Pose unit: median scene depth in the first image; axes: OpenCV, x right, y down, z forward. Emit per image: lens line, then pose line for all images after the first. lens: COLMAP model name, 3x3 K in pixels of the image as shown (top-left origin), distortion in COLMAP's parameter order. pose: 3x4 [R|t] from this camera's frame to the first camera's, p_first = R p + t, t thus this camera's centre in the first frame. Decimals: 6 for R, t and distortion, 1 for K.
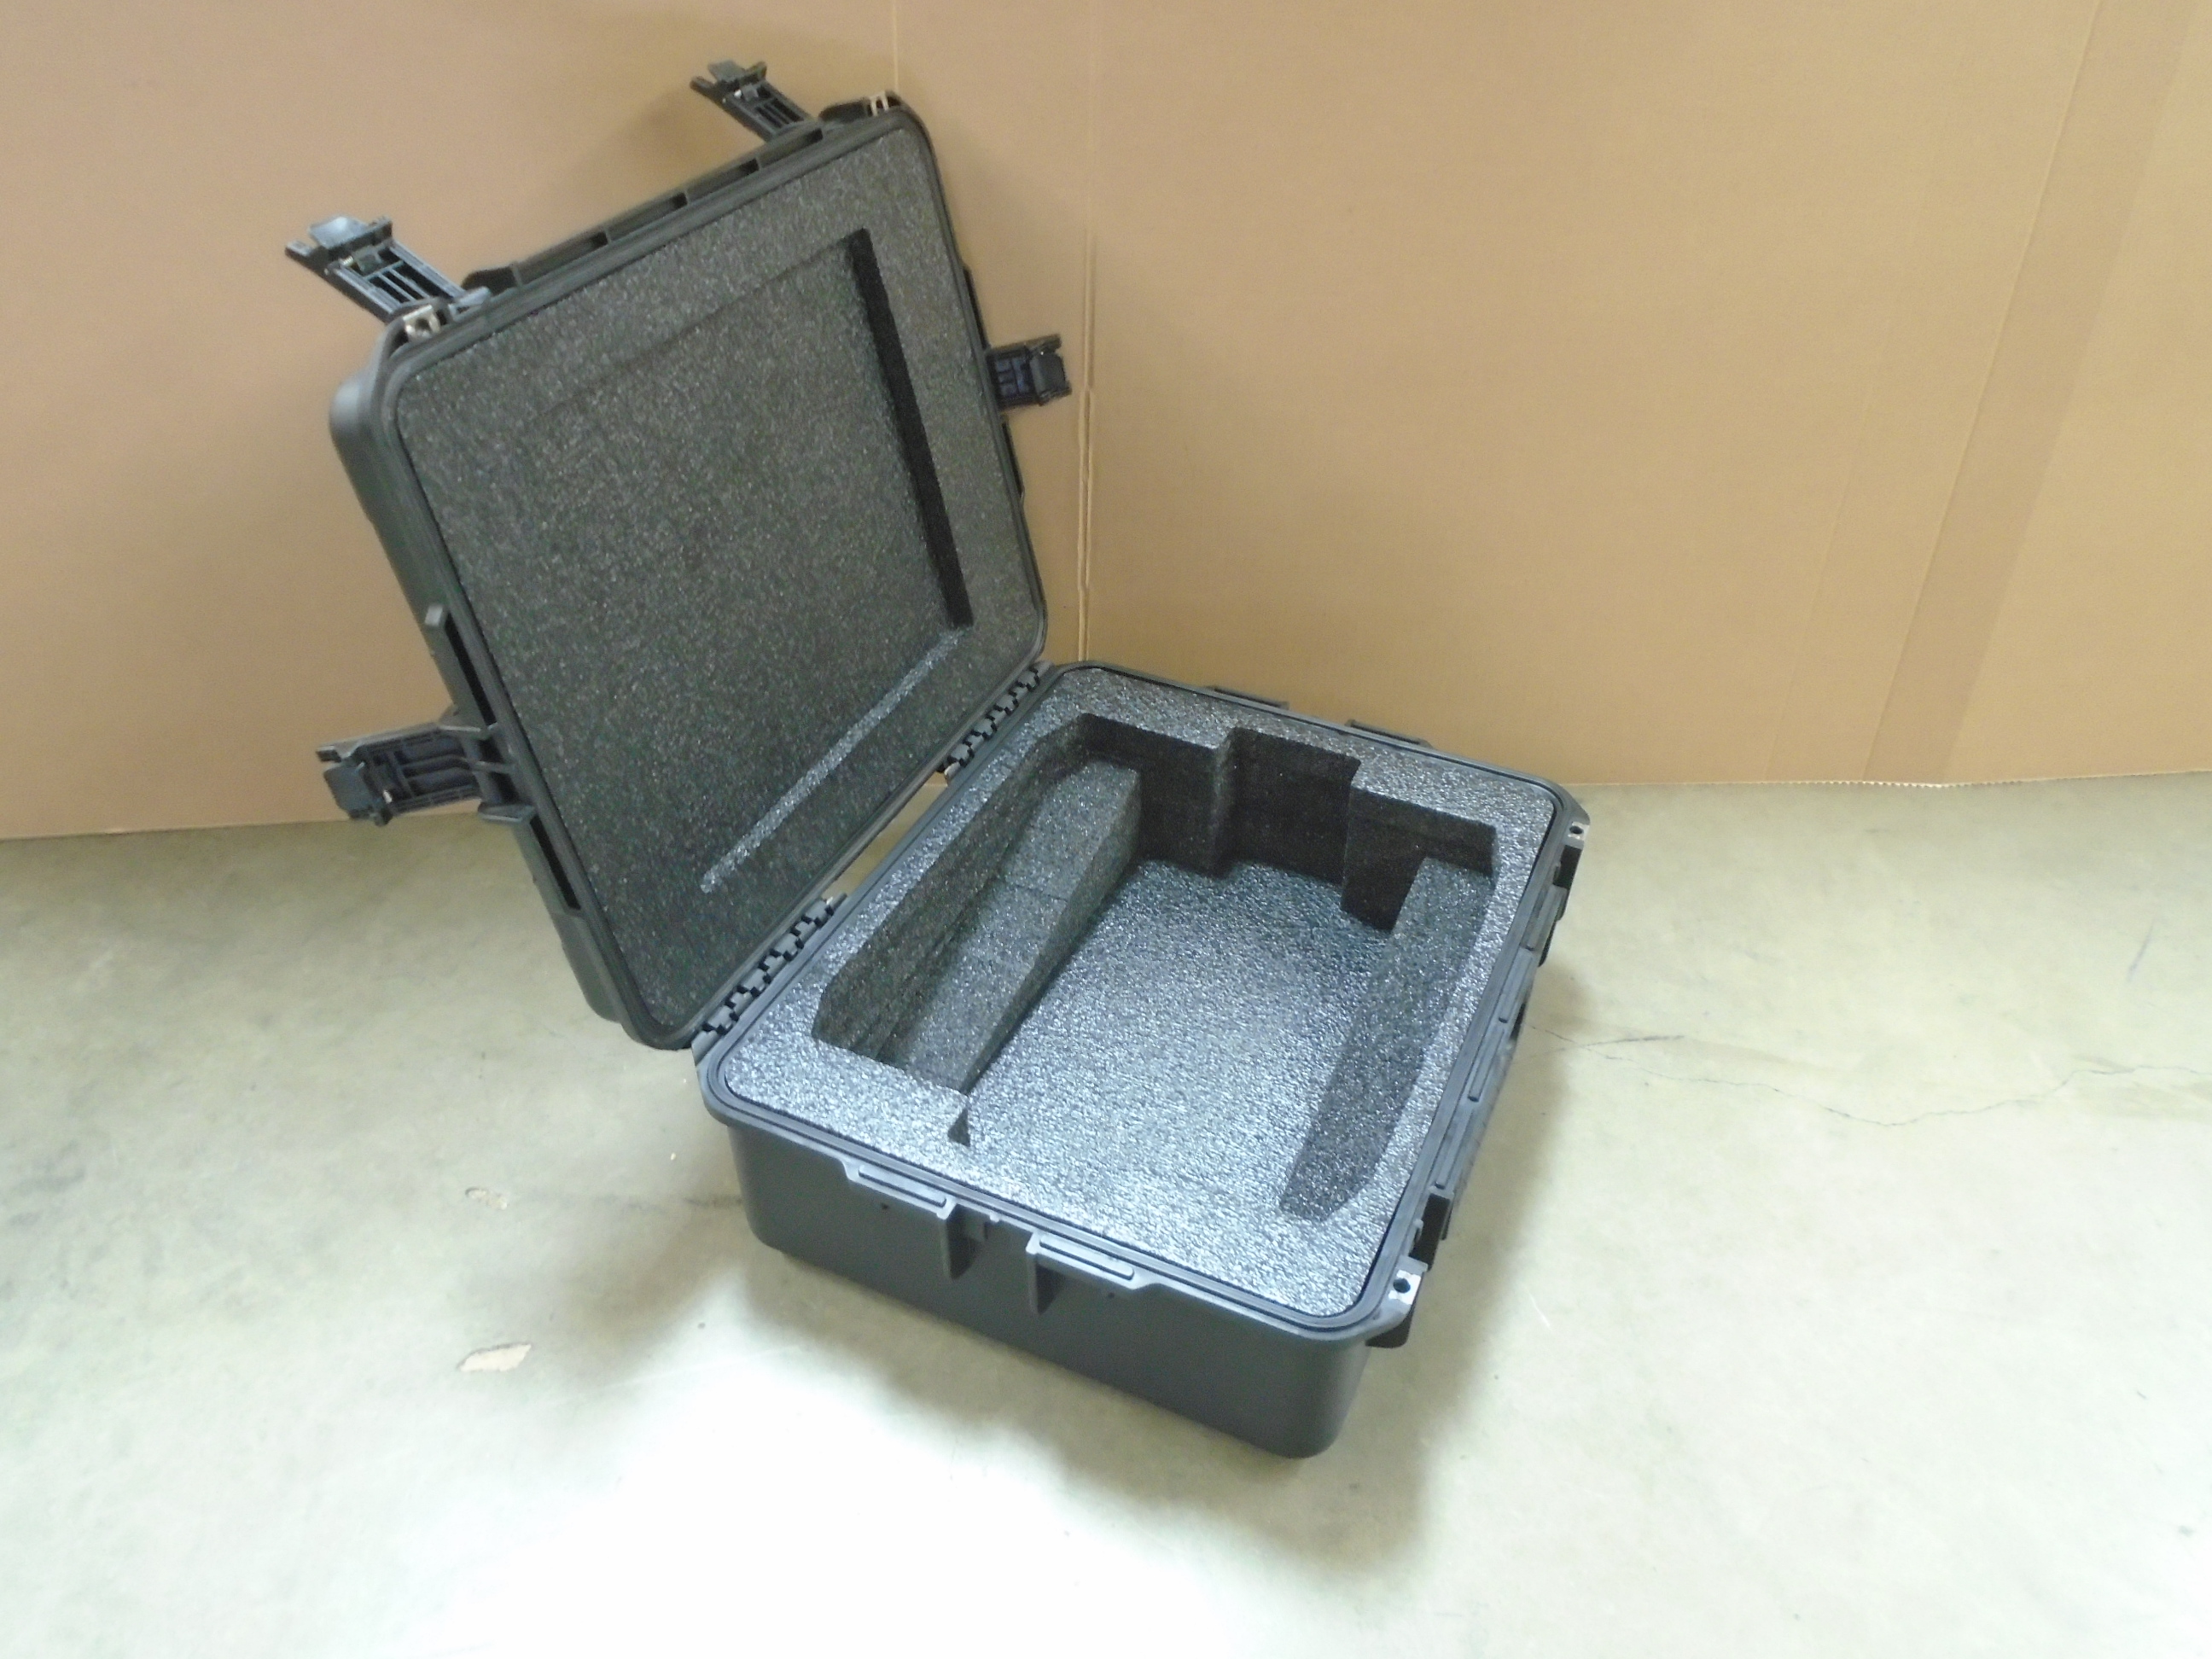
lens RADIAL K [[1699.3, 0, 1101.6], [0, 1699.3, 828.4], [0, 0, 1]] dist [-0.006419, -0.000030]
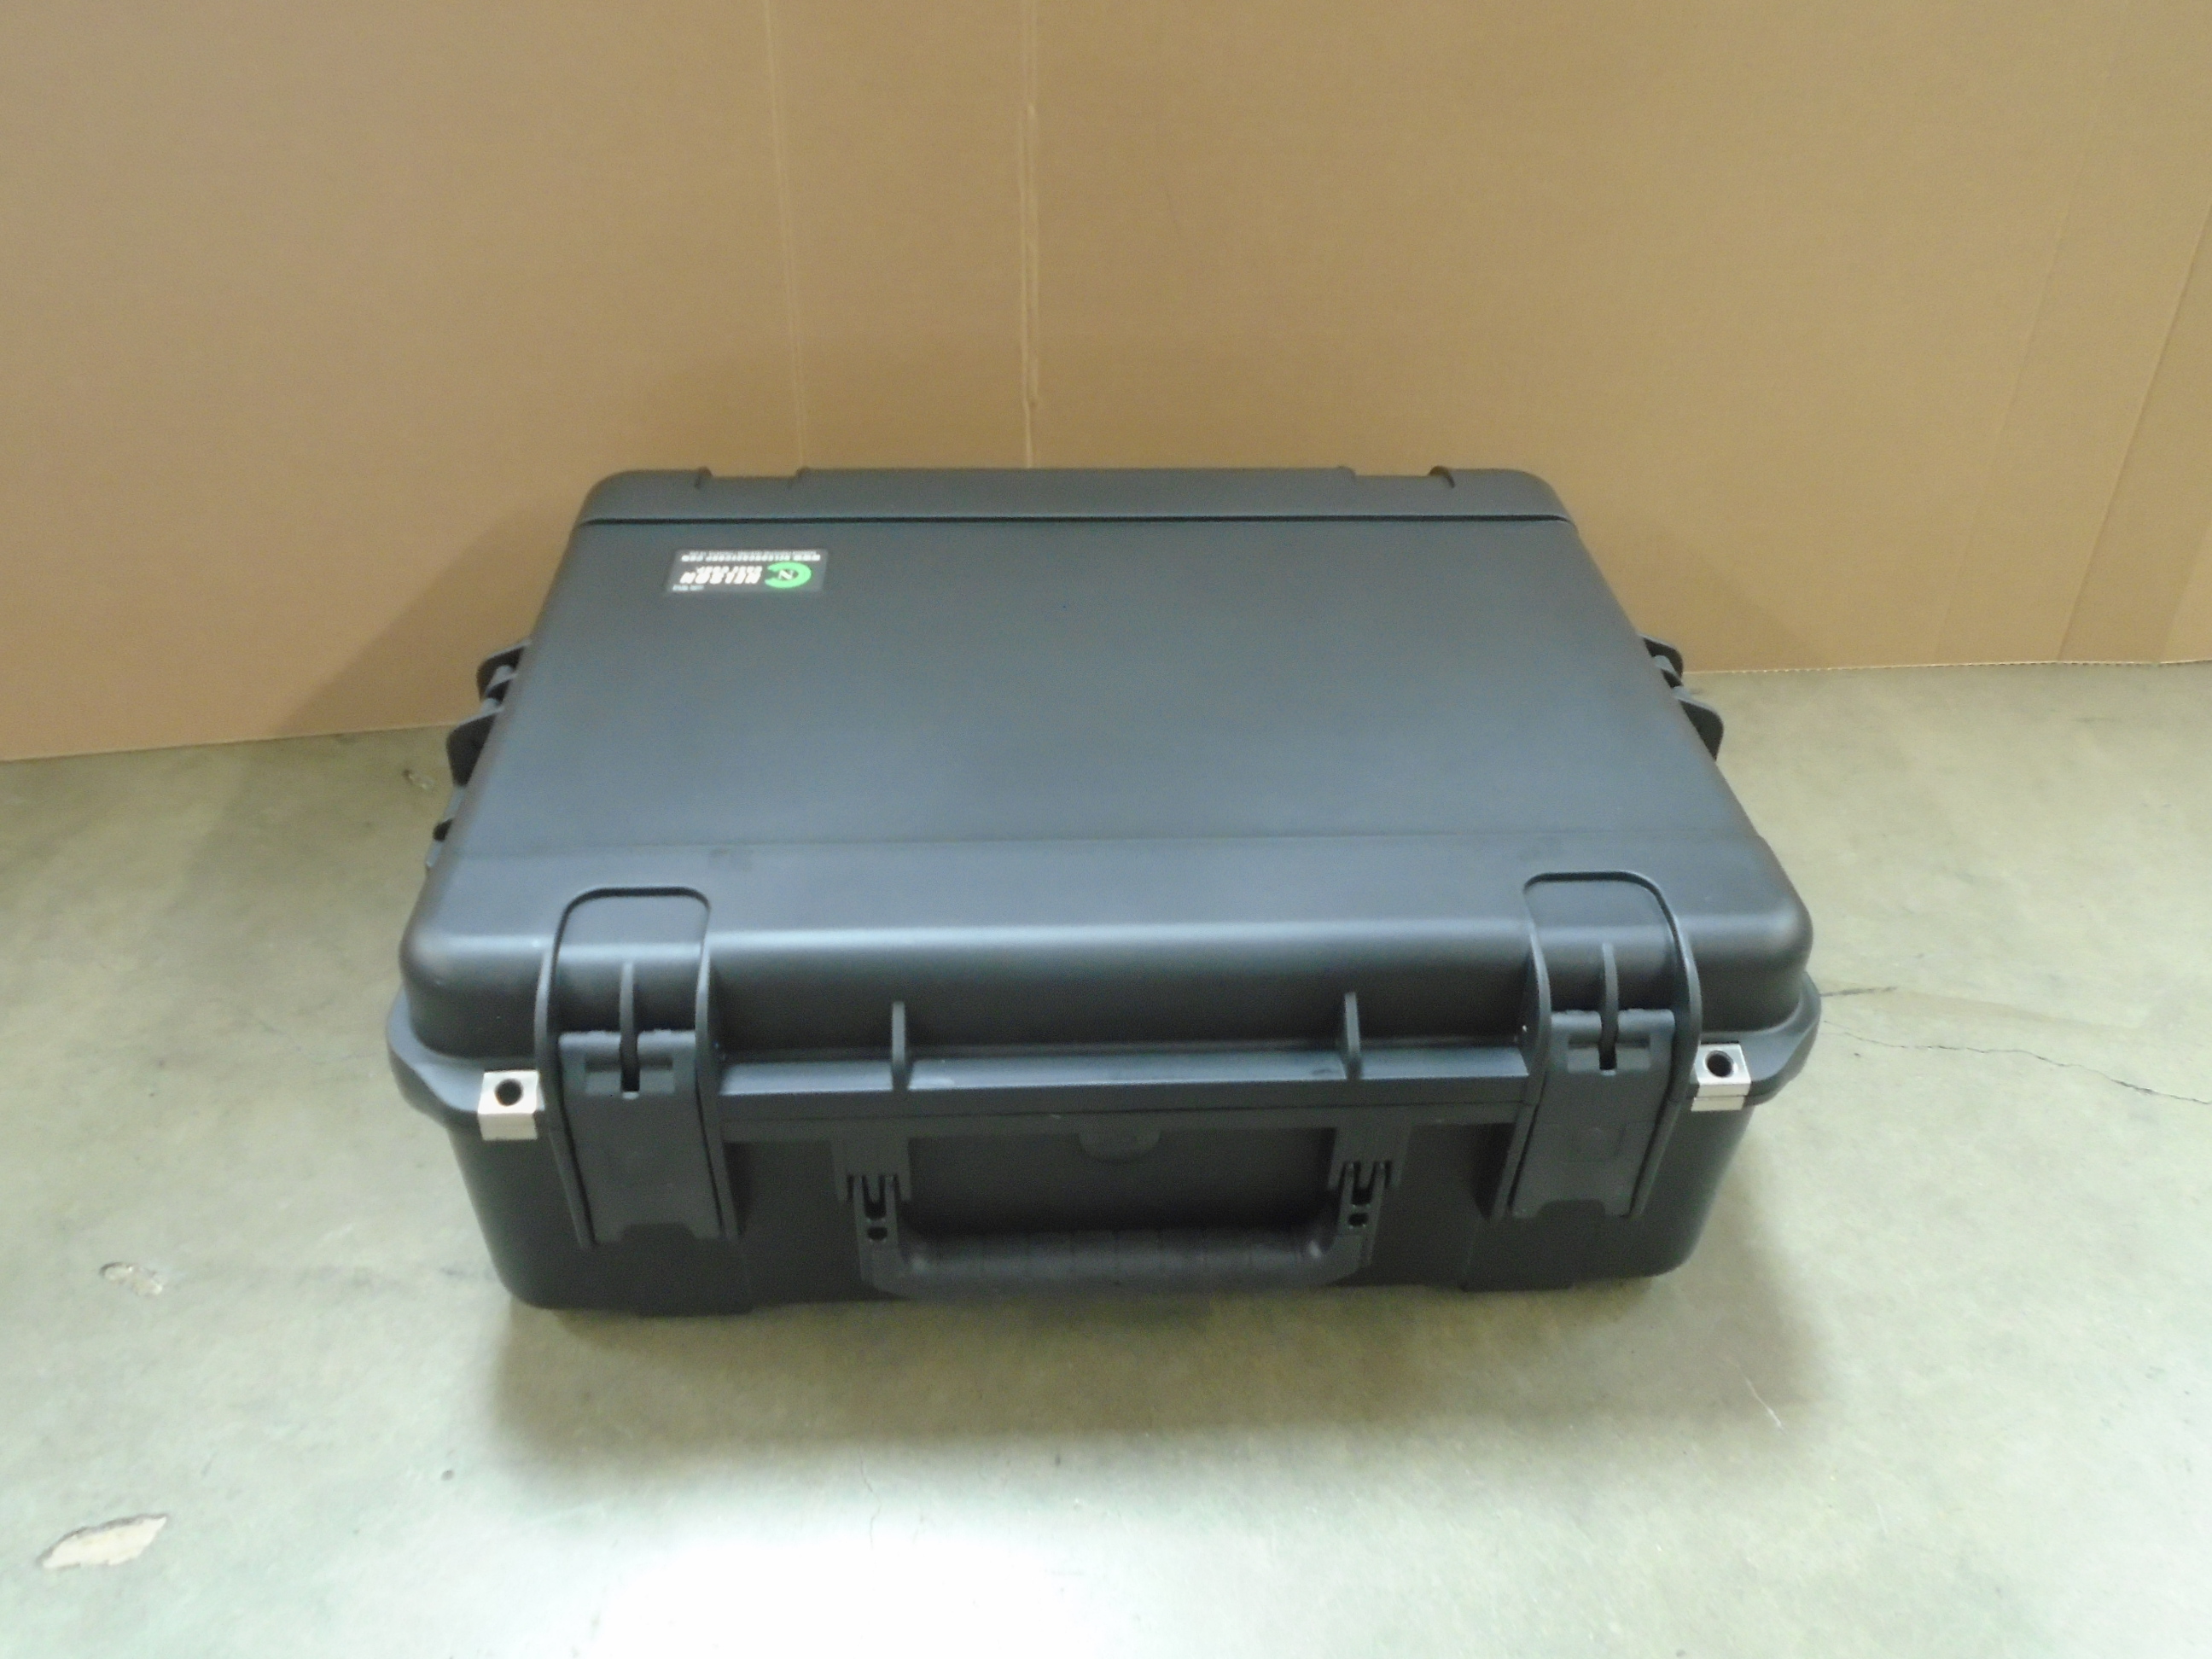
lens RADIAL K [[1699.3, 0, 1105.1], [0, 1699.3, 821.5], [0, 0, 1]] dist [-0.006419, -0.000030]
pose [[0.999334, -0.026993, 0.024547, -0.002092], [0.027541, 0.999373, -0.022261, 0.067845], [-0.023931, 0.022922, 0.999451, 0.339114]]
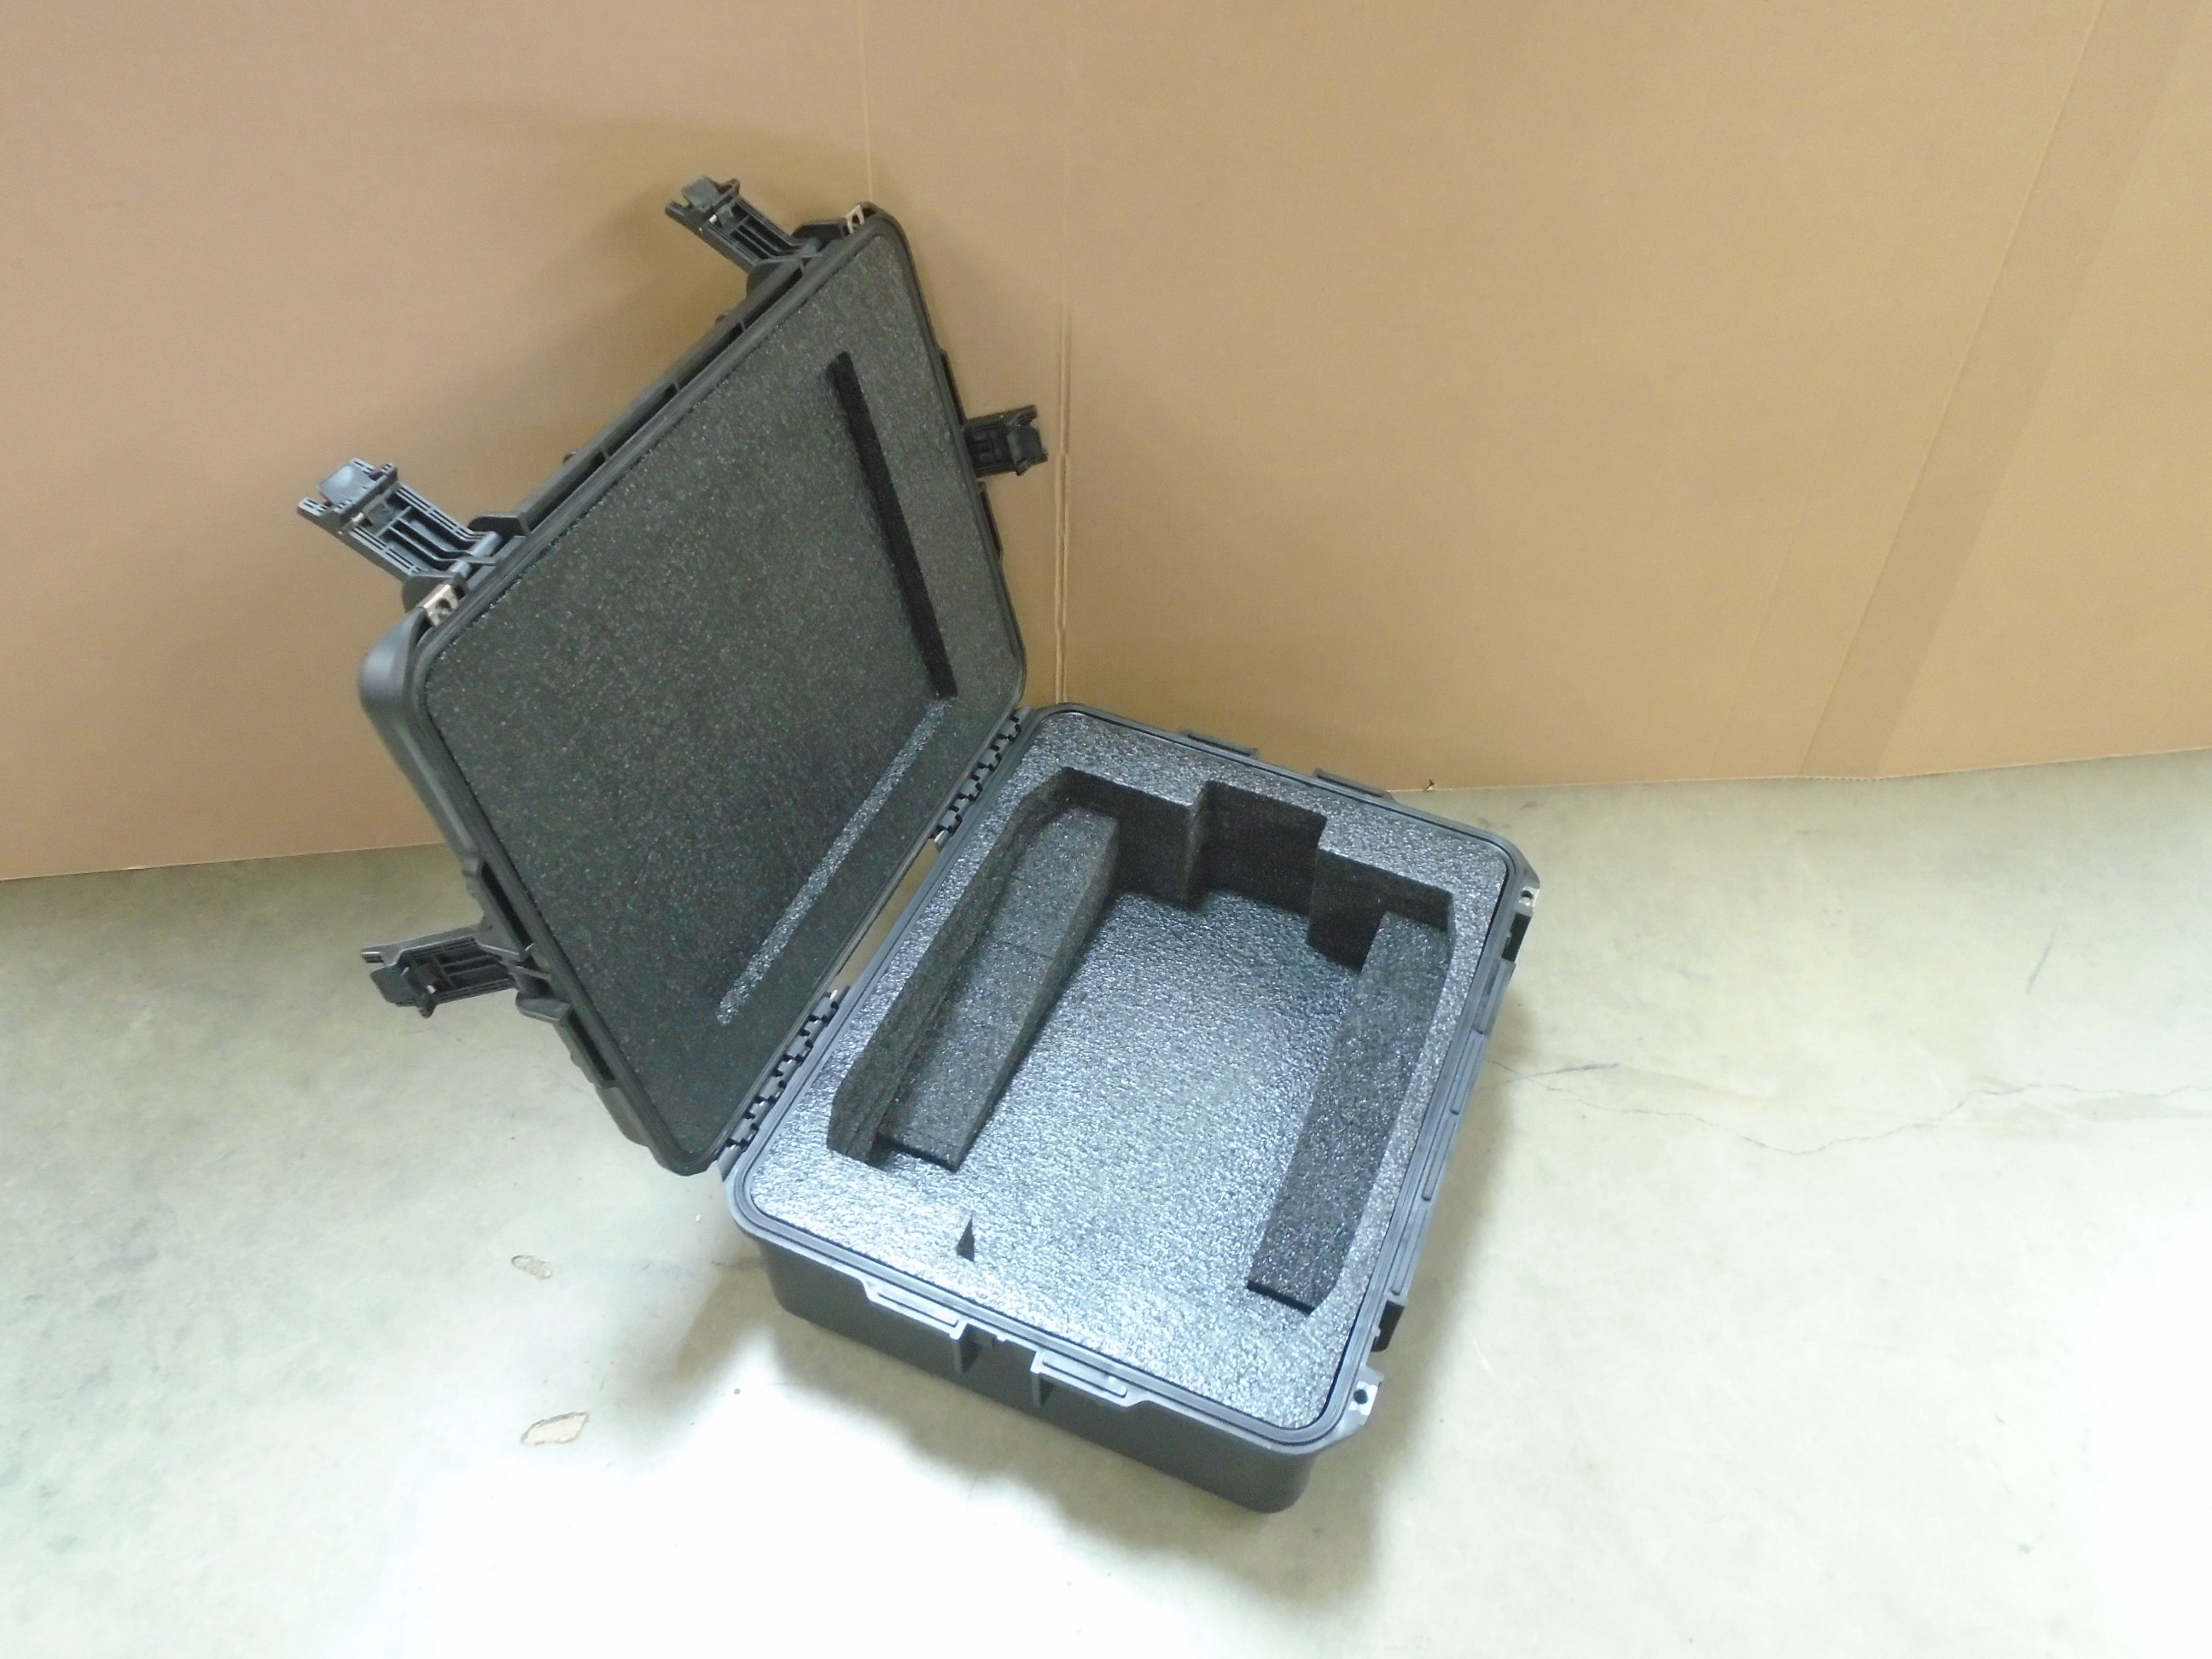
lens RADIAL K [[1699.3, 0, 1103.3], [0, 1699.3, 826.5], [0, 0, 1]] dist [-0.006419, -0.000030]
pose [[0.999553, -0.014976, 0.025878, -0.016272], [0.010534, 0.986409, 0.163973, -0.238545], [-0.027982, -0.163627, 0.986125, -0.047215]]
